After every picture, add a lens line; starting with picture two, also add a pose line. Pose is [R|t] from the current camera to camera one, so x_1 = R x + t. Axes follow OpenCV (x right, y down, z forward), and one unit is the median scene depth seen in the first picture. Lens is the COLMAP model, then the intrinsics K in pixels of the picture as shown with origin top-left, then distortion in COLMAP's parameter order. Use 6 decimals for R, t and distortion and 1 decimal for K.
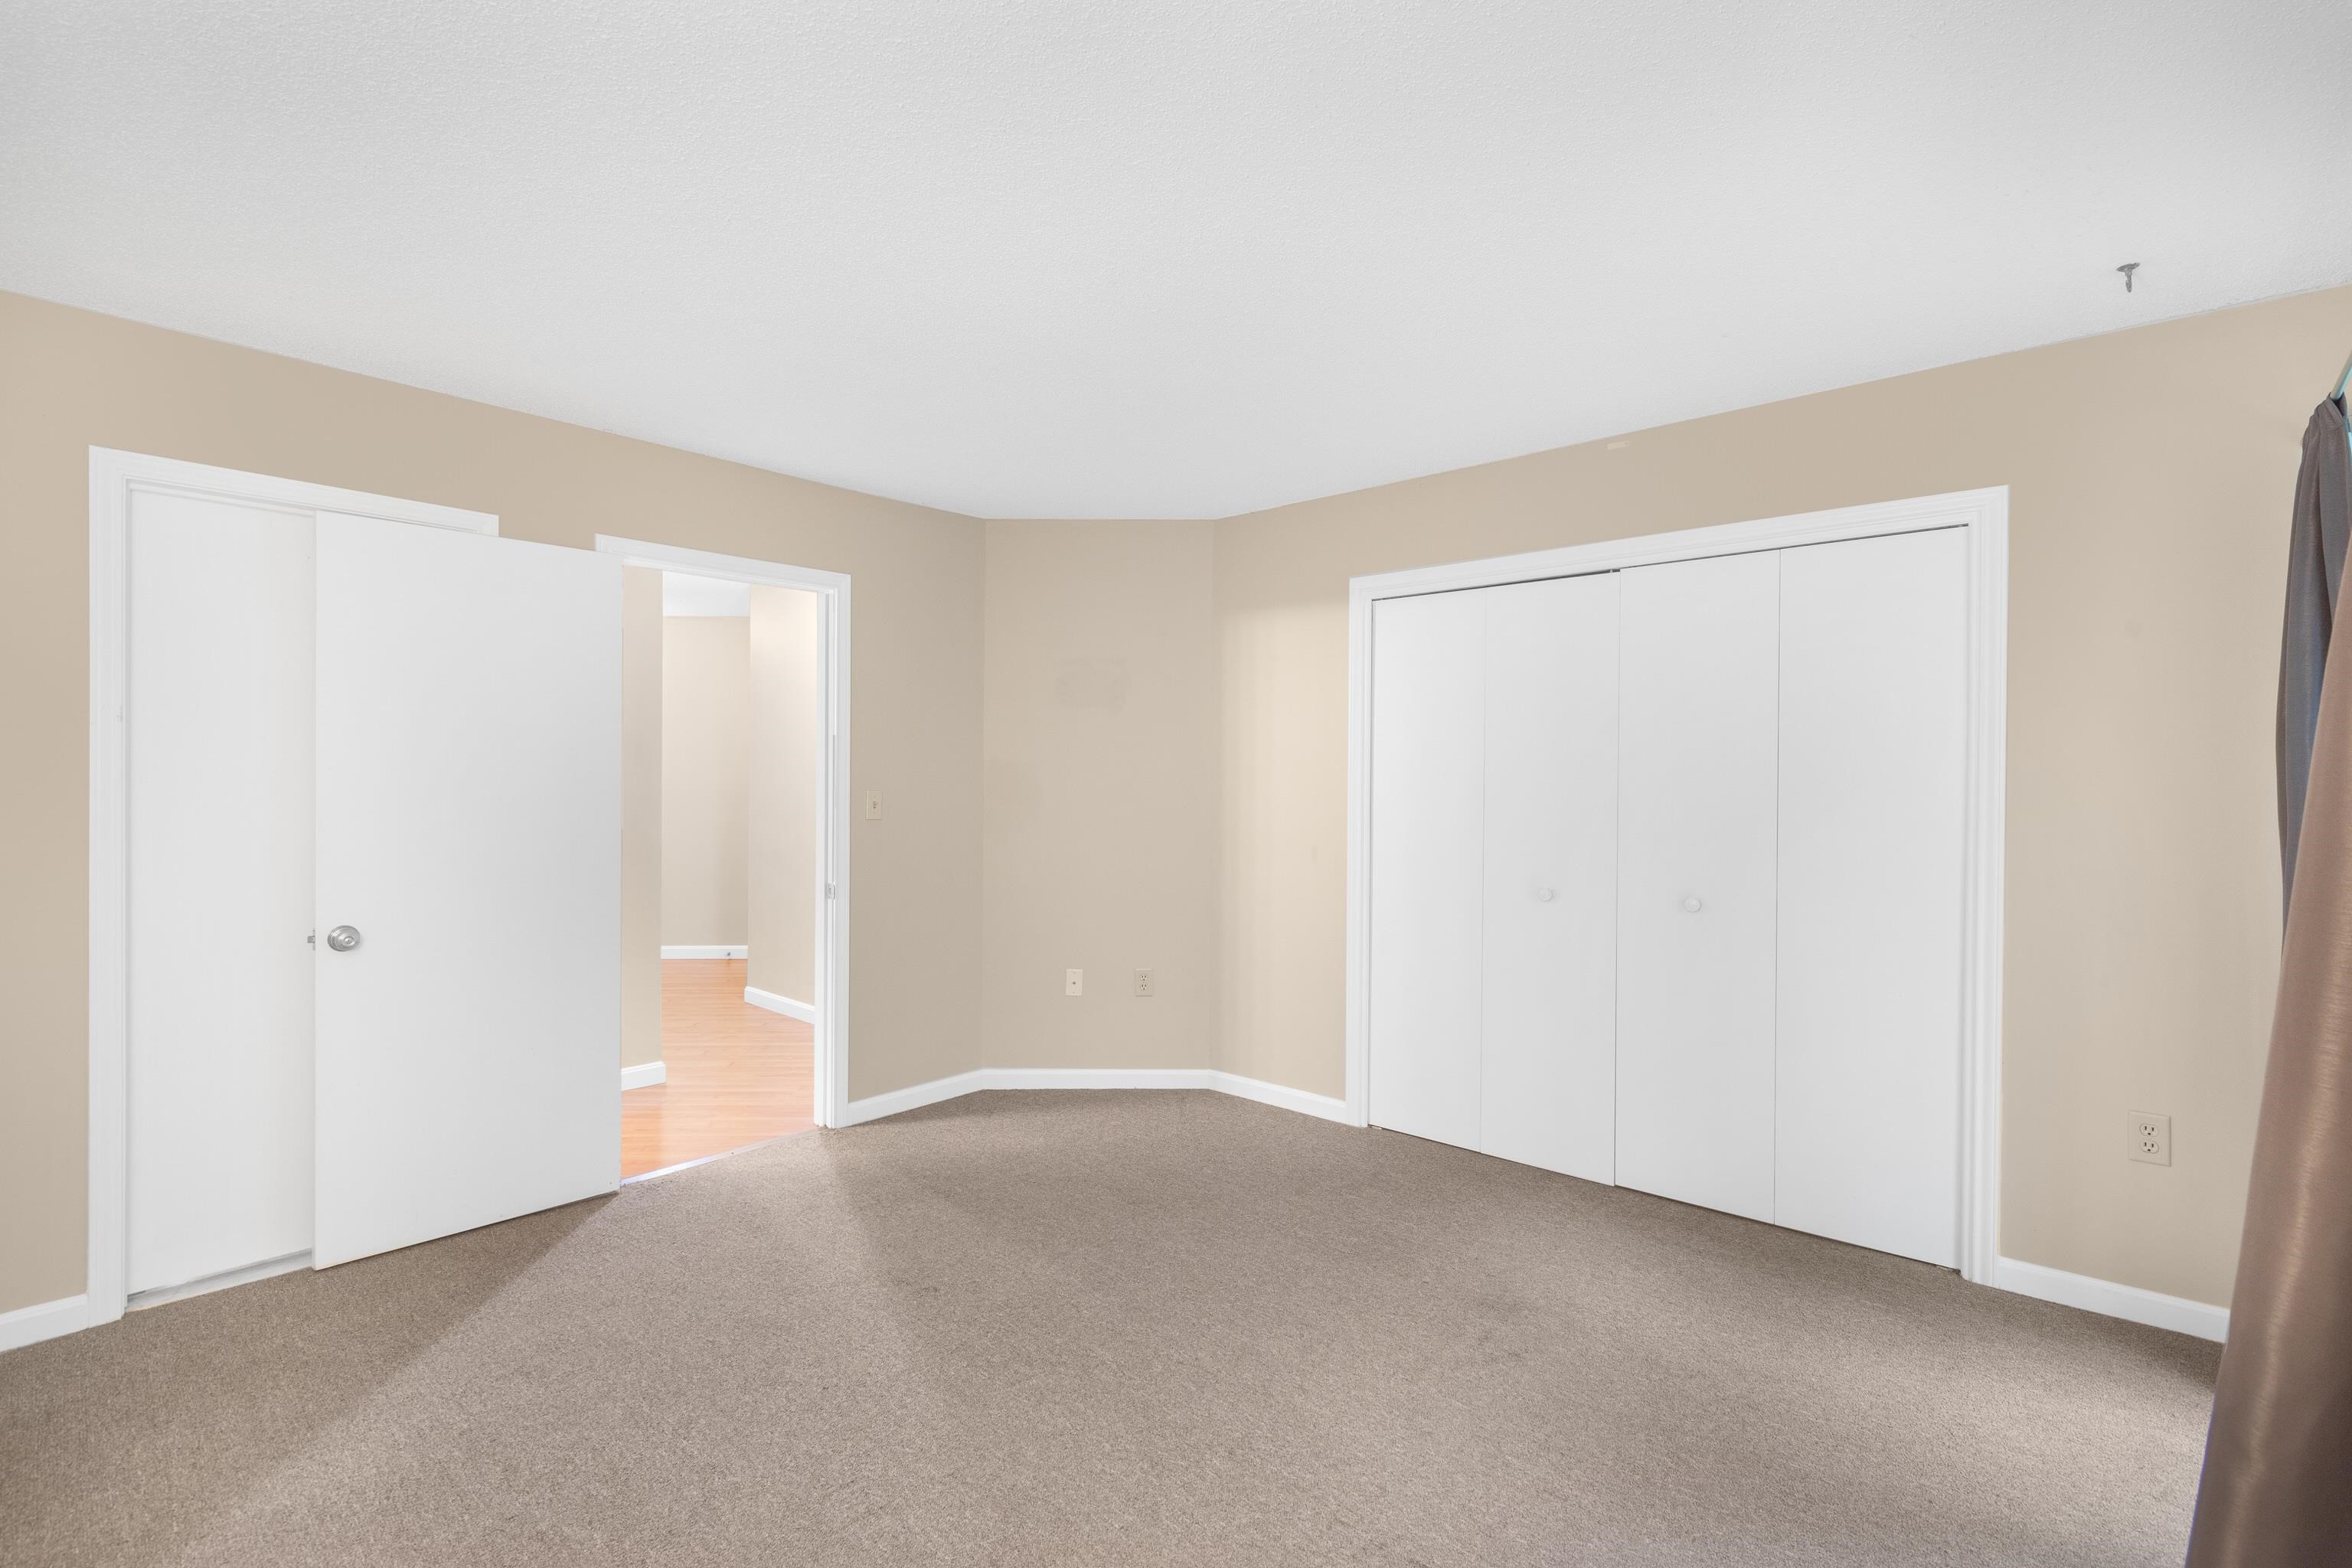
lens RADIAL K [[1081.9, 0, 1244.0], [0, 1081.9, 780.0], [0, 0, 1]] dist [-0.000524, -0.001412]
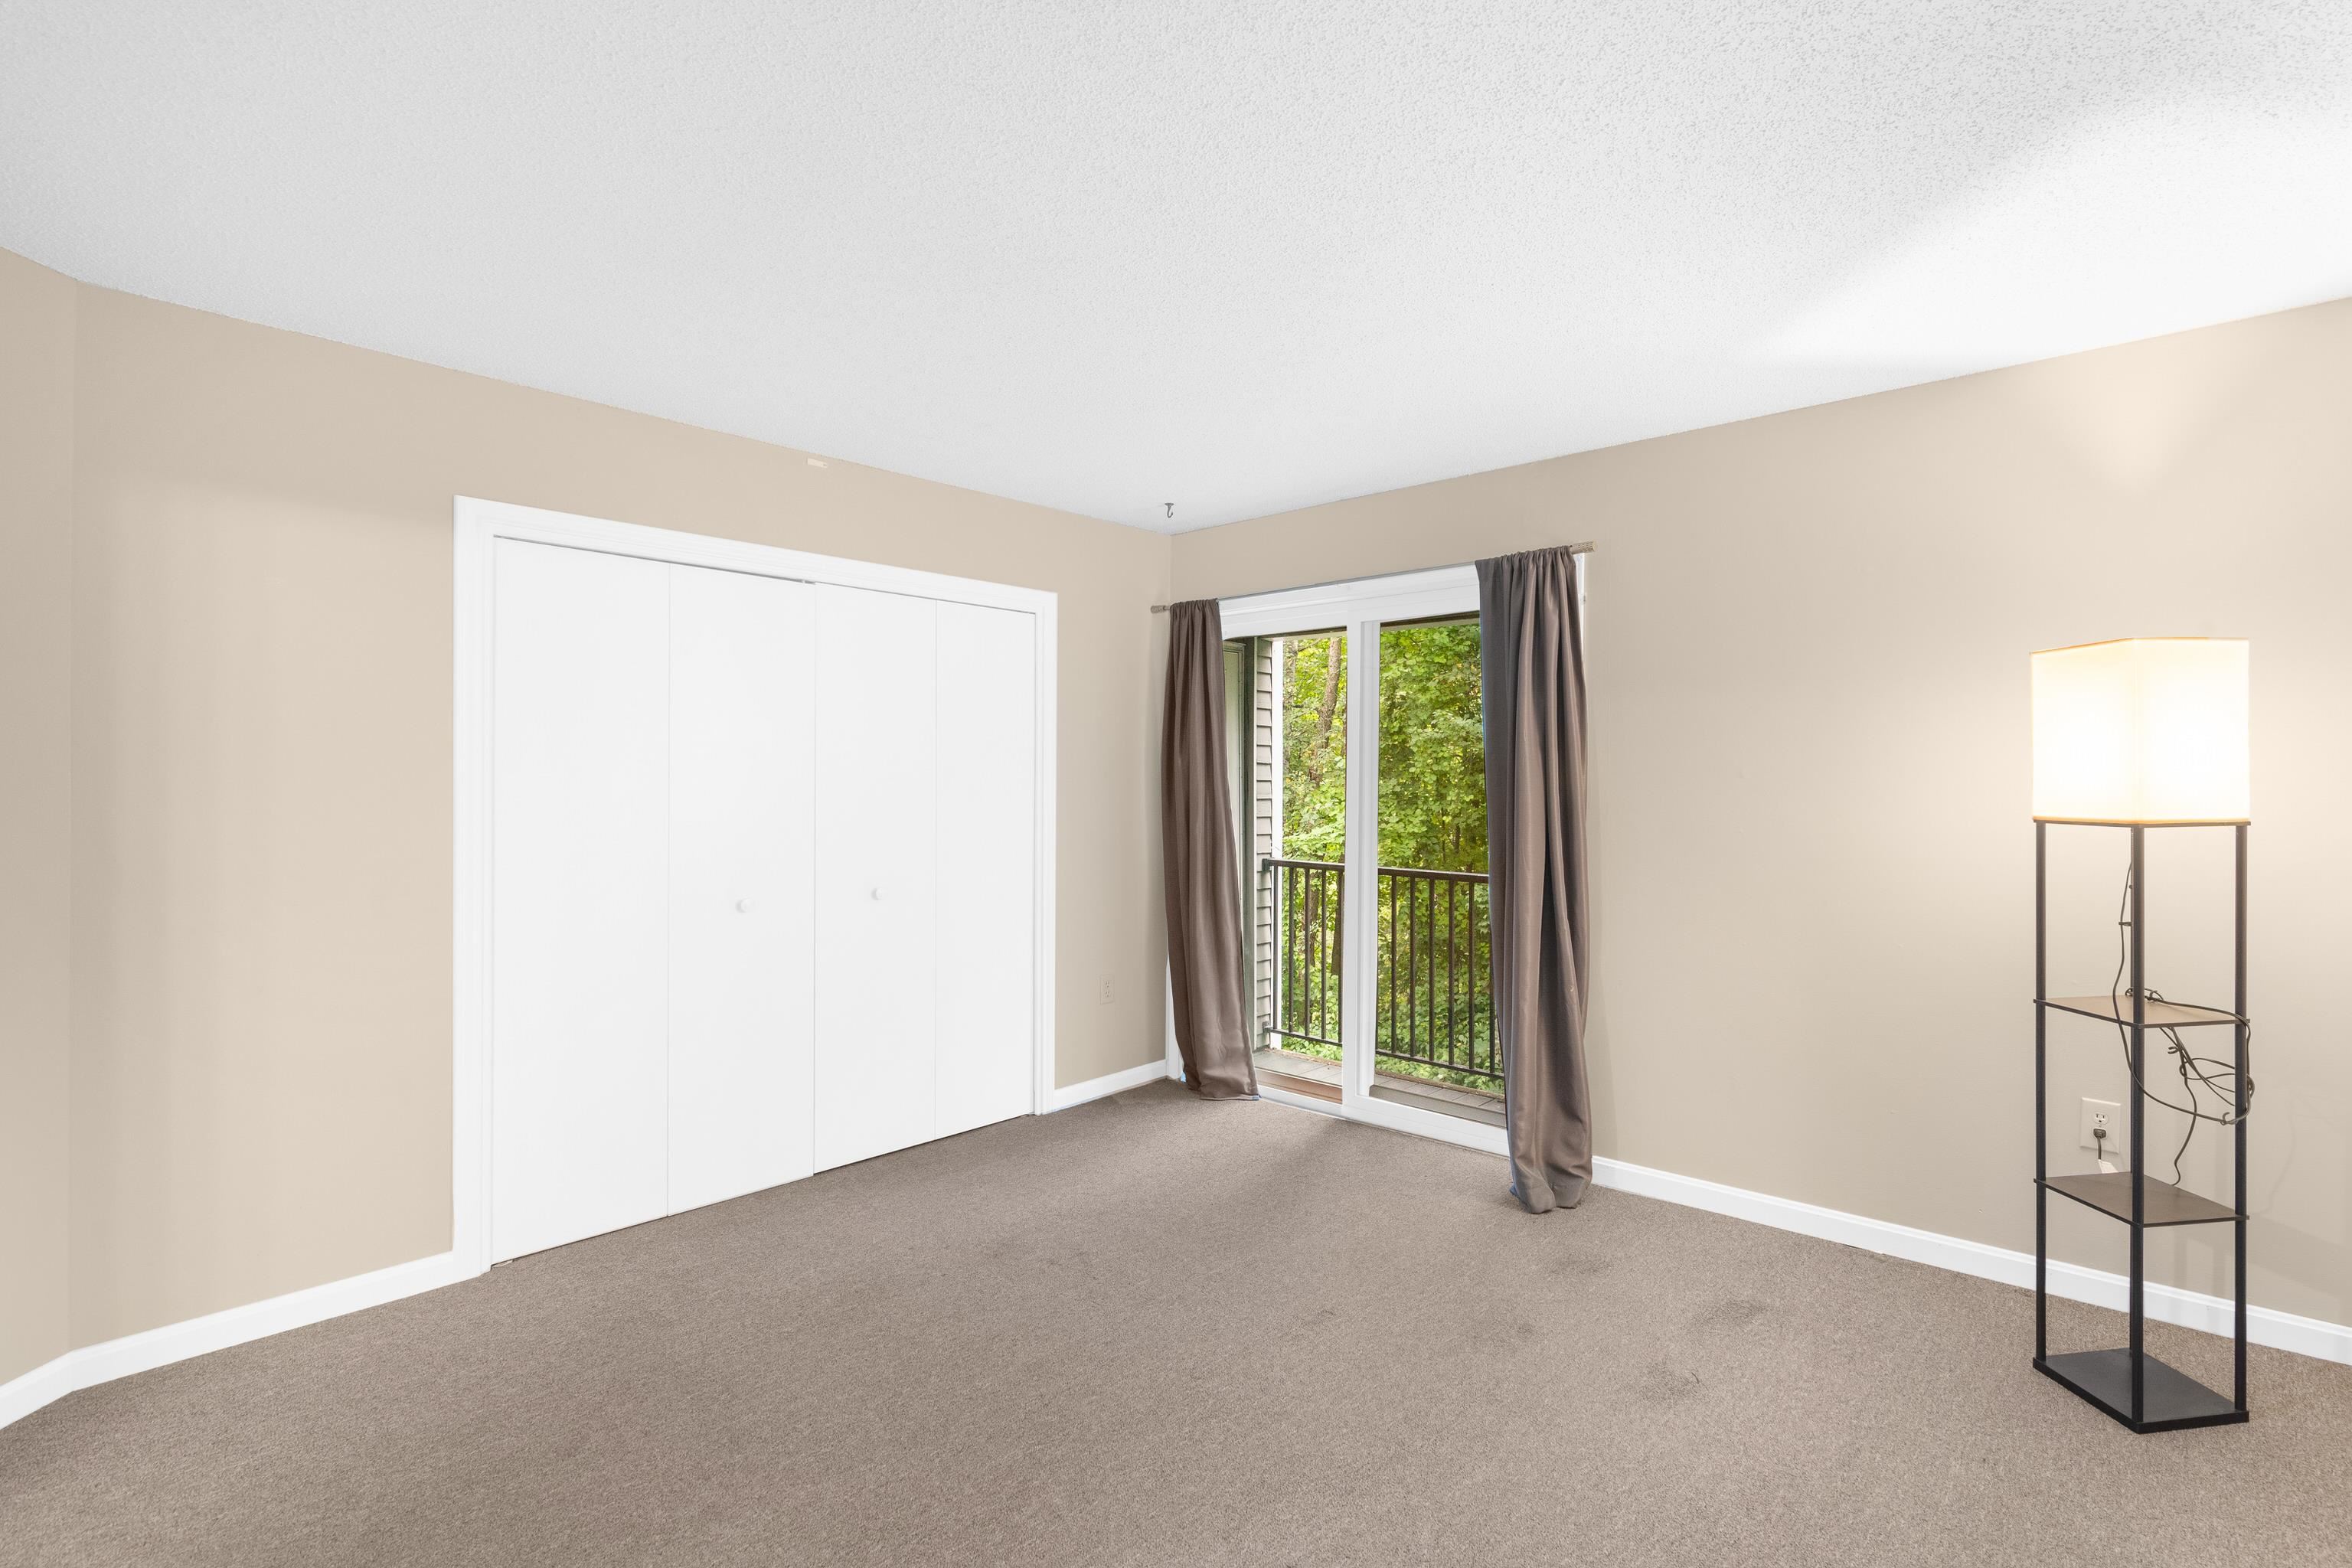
lens RADIAL K [[1081.9, 0, 1259.5], [0, 1081.9, 789.9], [0, 0, 1]] dist [-0.000524, -0.001412]
pose [[0.008018, -0.004922, 0.999956, -0.702886], [0.004920, 0.999976, 0.004883, 0.002254], [-0.999956, 0.004881, 0.008042, 0.570734]]
